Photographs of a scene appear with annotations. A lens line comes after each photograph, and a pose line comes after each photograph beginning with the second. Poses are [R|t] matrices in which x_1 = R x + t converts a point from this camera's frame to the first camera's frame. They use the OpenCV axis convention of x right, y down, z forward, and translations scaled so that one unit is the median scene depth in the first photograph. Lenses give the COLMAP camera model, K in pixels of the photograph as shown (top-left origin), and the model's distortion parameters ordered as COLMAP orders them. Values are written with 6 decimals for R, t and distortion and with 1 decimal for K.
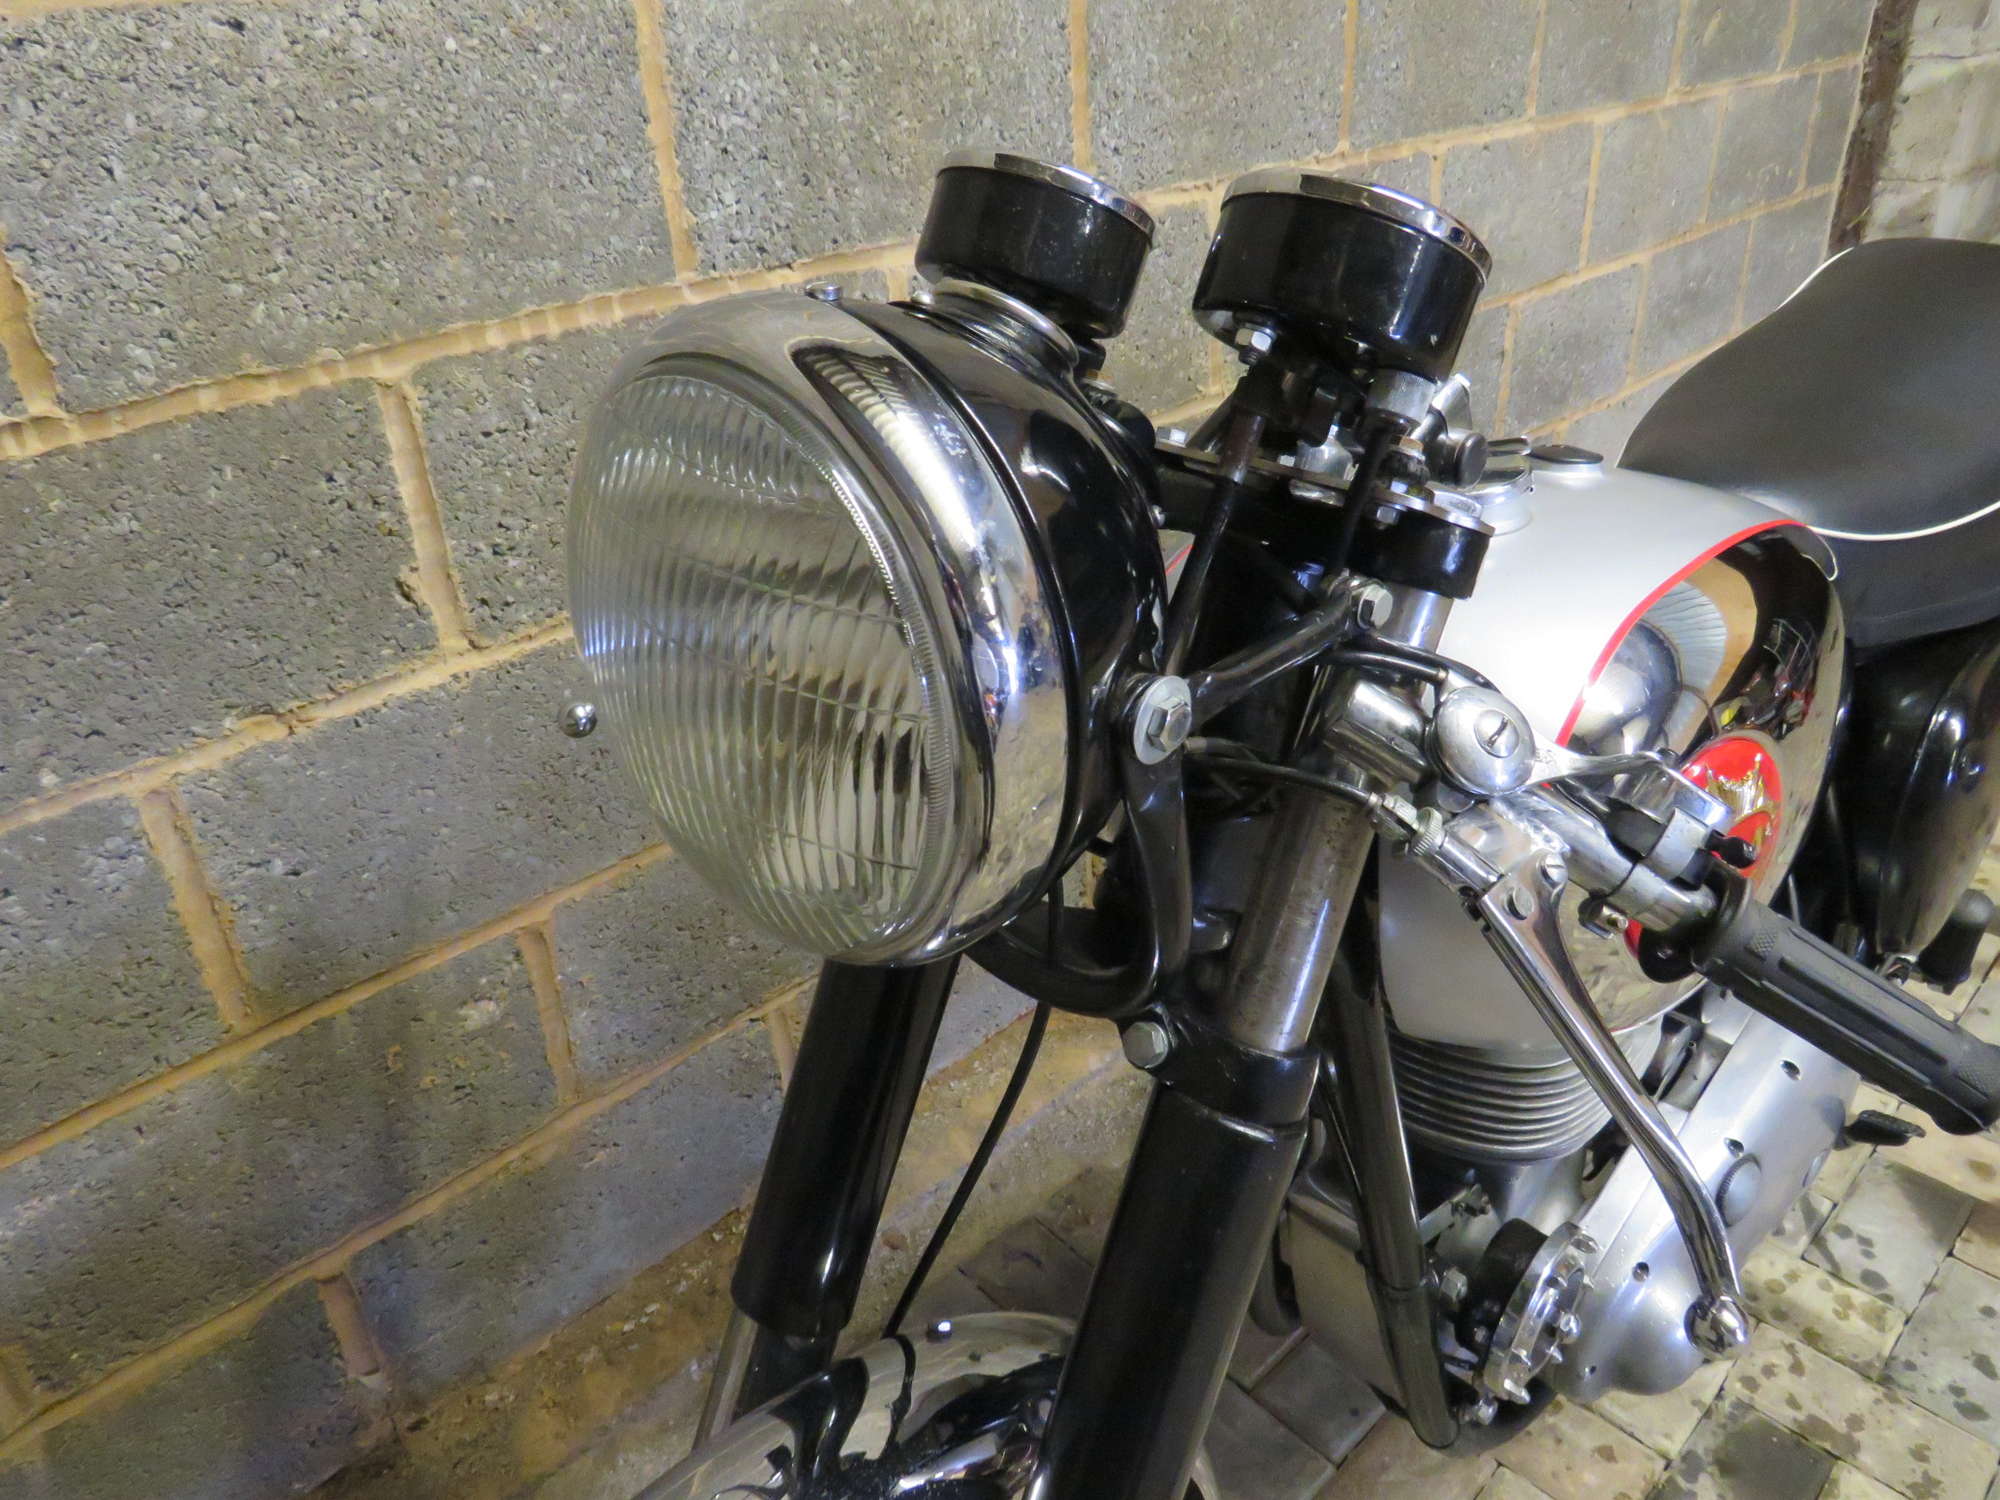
lens RADIAL K [[1403.4, 0, 998.8], [0, 1403.4, 745.7], [0, 0, 1]] dist [-0.025395, 0.000812]
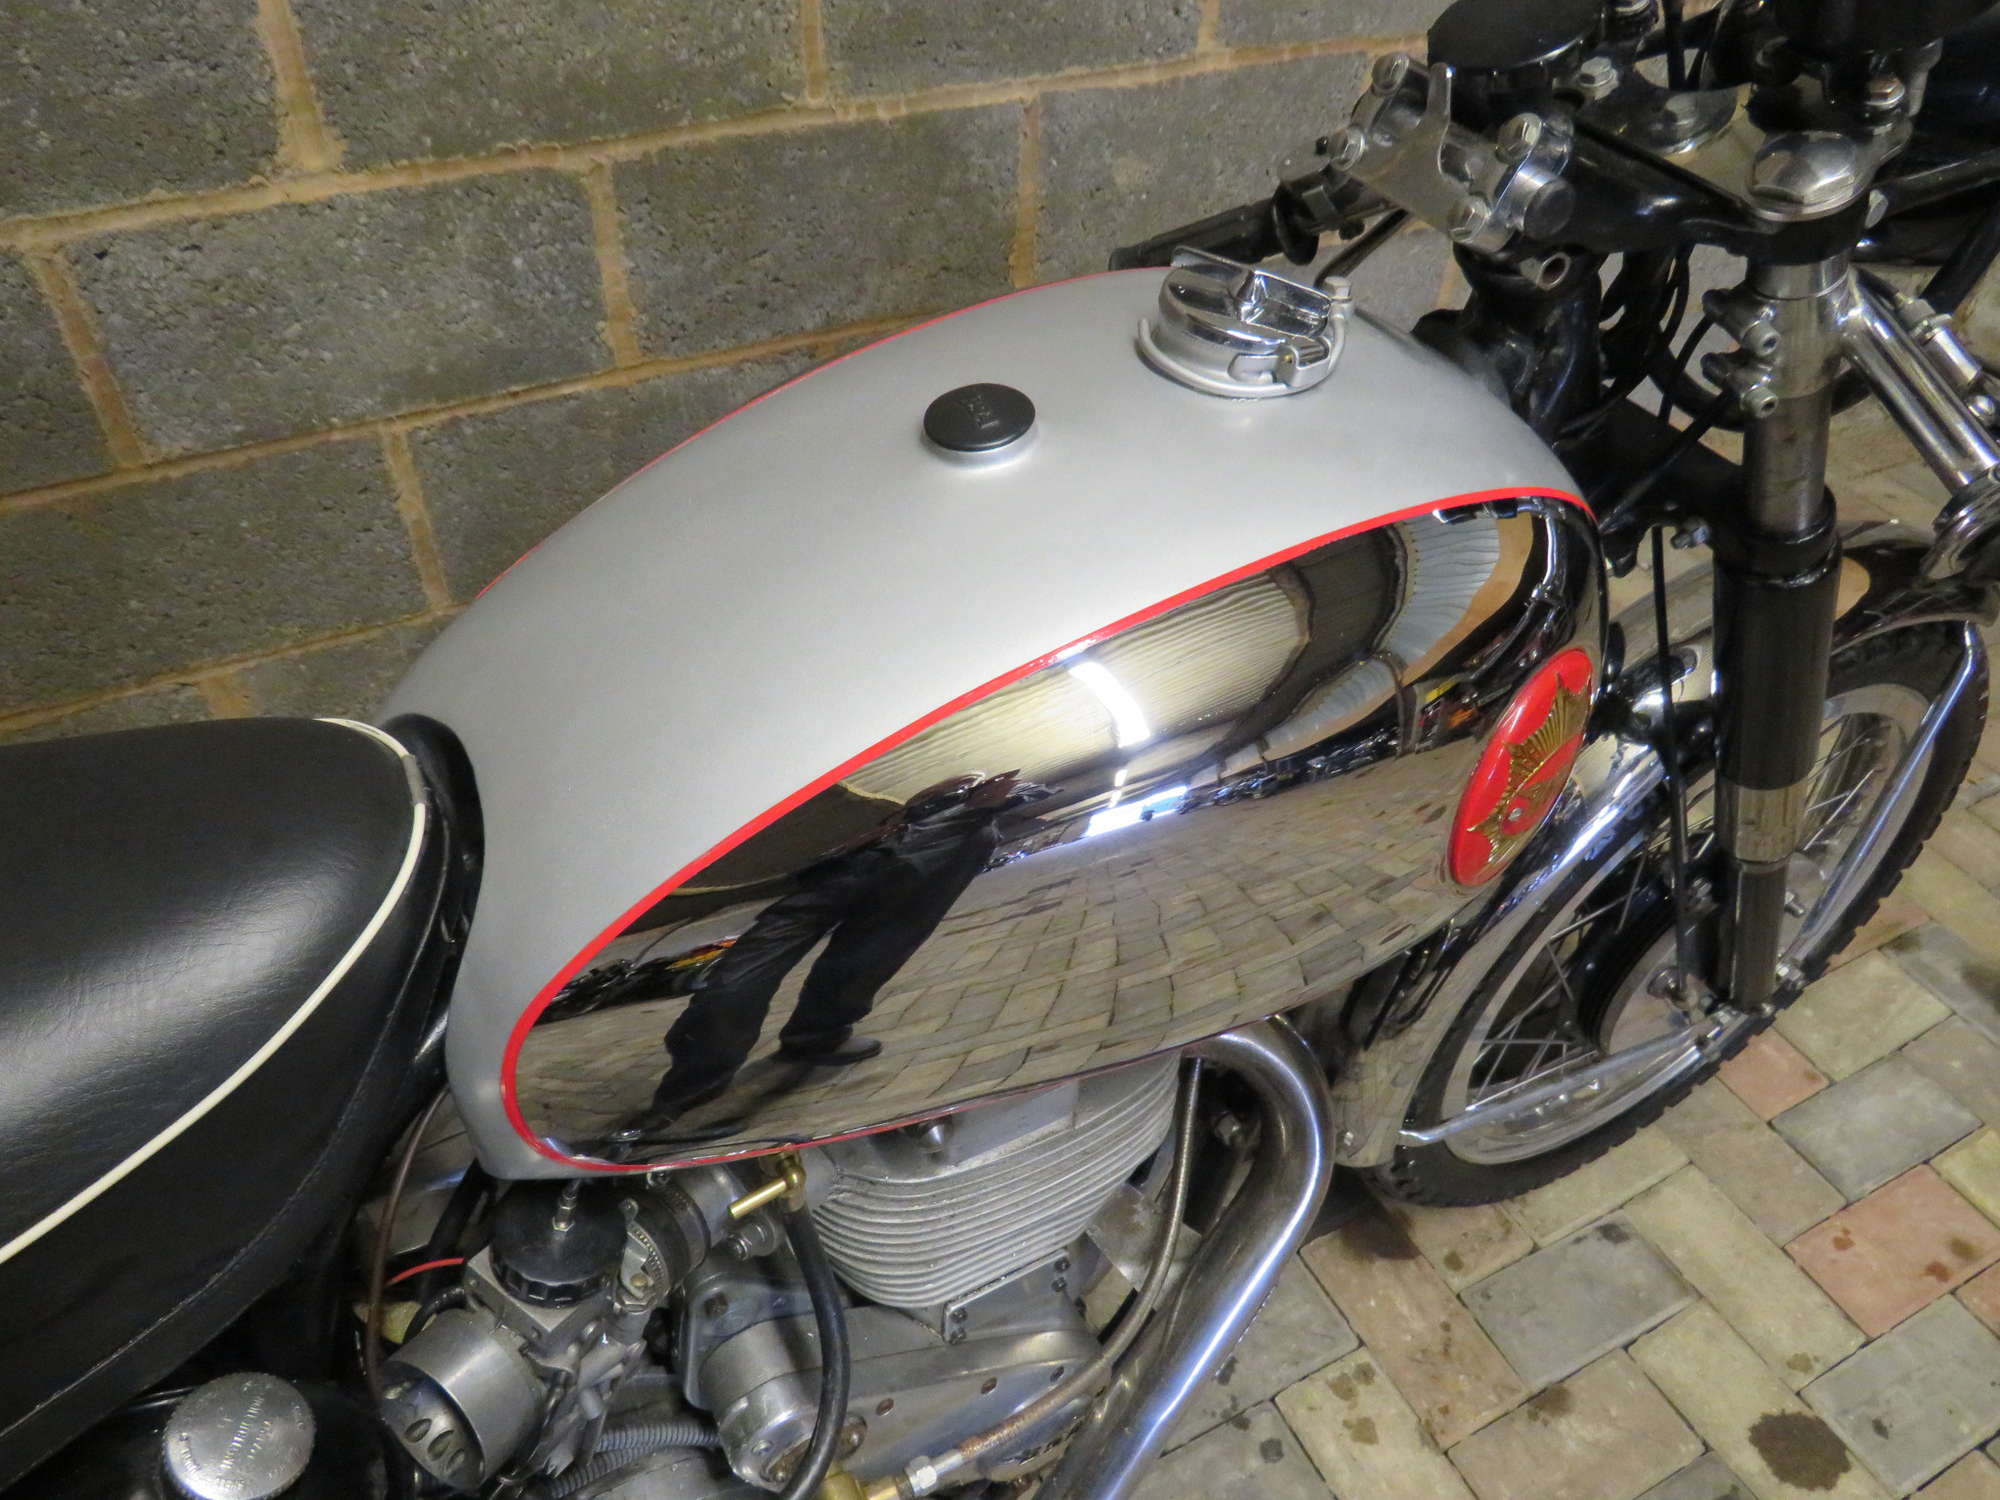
lens RADIAL K [[1403.4, 0, 998.5], [0, 1403.4, 743.2], [0, 0, 1]] dist [-0.025395, 0.000812]
pose [[0.957115, 0.243750, -0.156580, 0.735755], [-0.201975, 0.948883, 0.242543, -0.168676], [0.207696, -0.200516, 0.957421, 0.195909]]
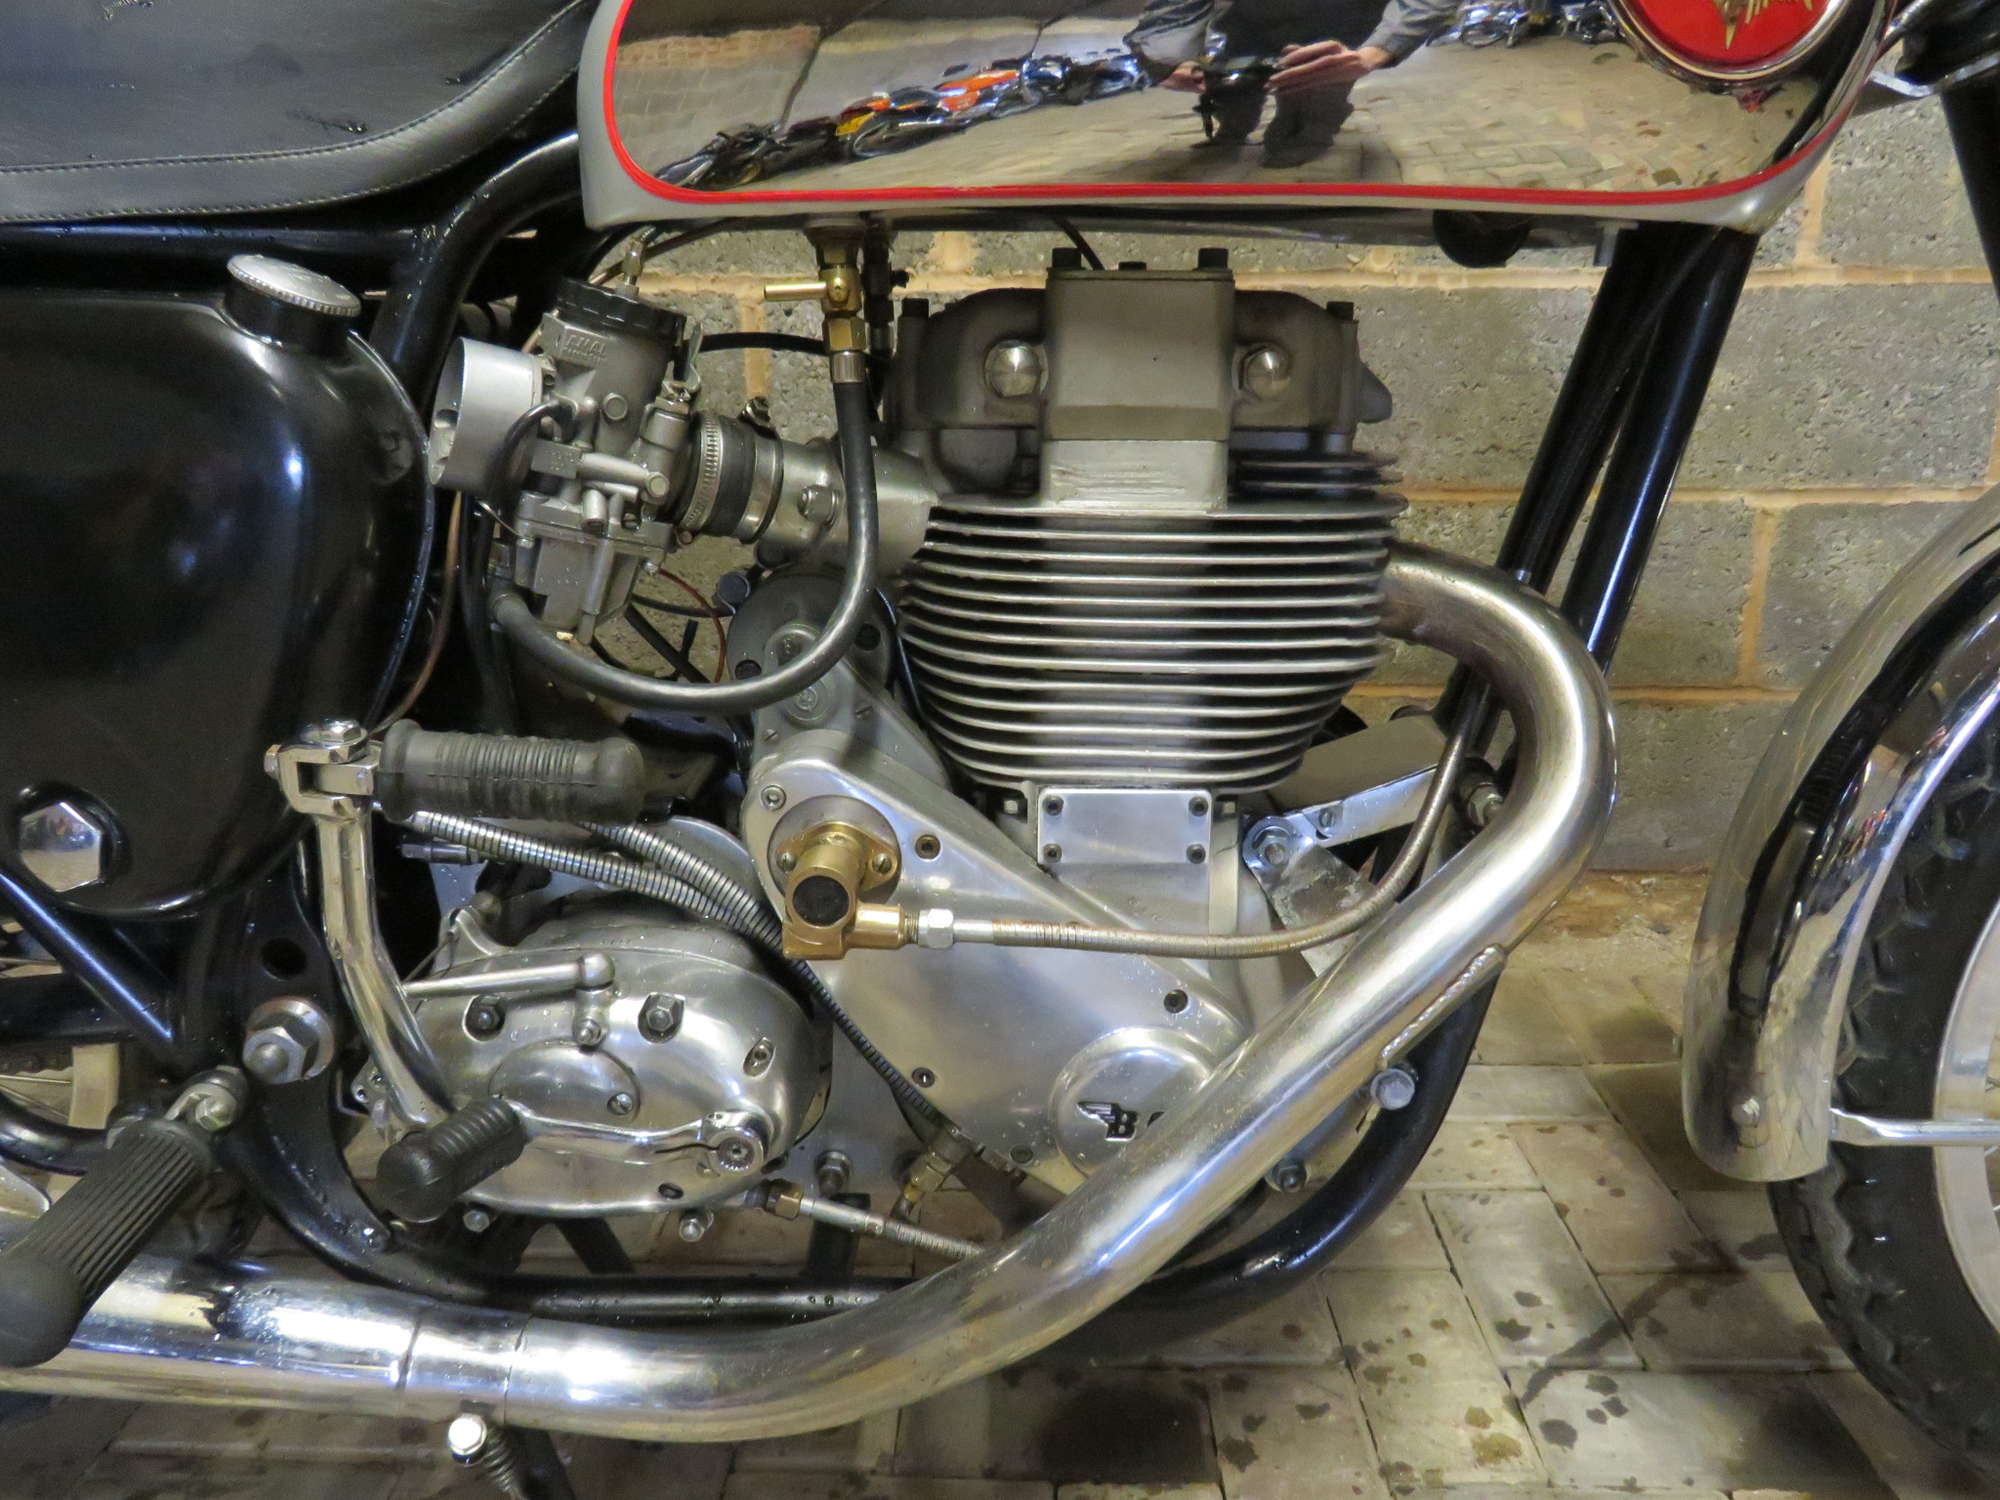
lens RADIAL K [[1403.4, 0, 994.6], [0, 1403.4, 748.6], [0, 0, 1]] dist [-0.025395, 0.000812]
pose [[0.697733, 0.245466, -0.672989, 1.033235], [-0.365499, 0.929963, -0.039743, 0.271547], [0.616099, 0.273707, 0.738584, 0.350488]]
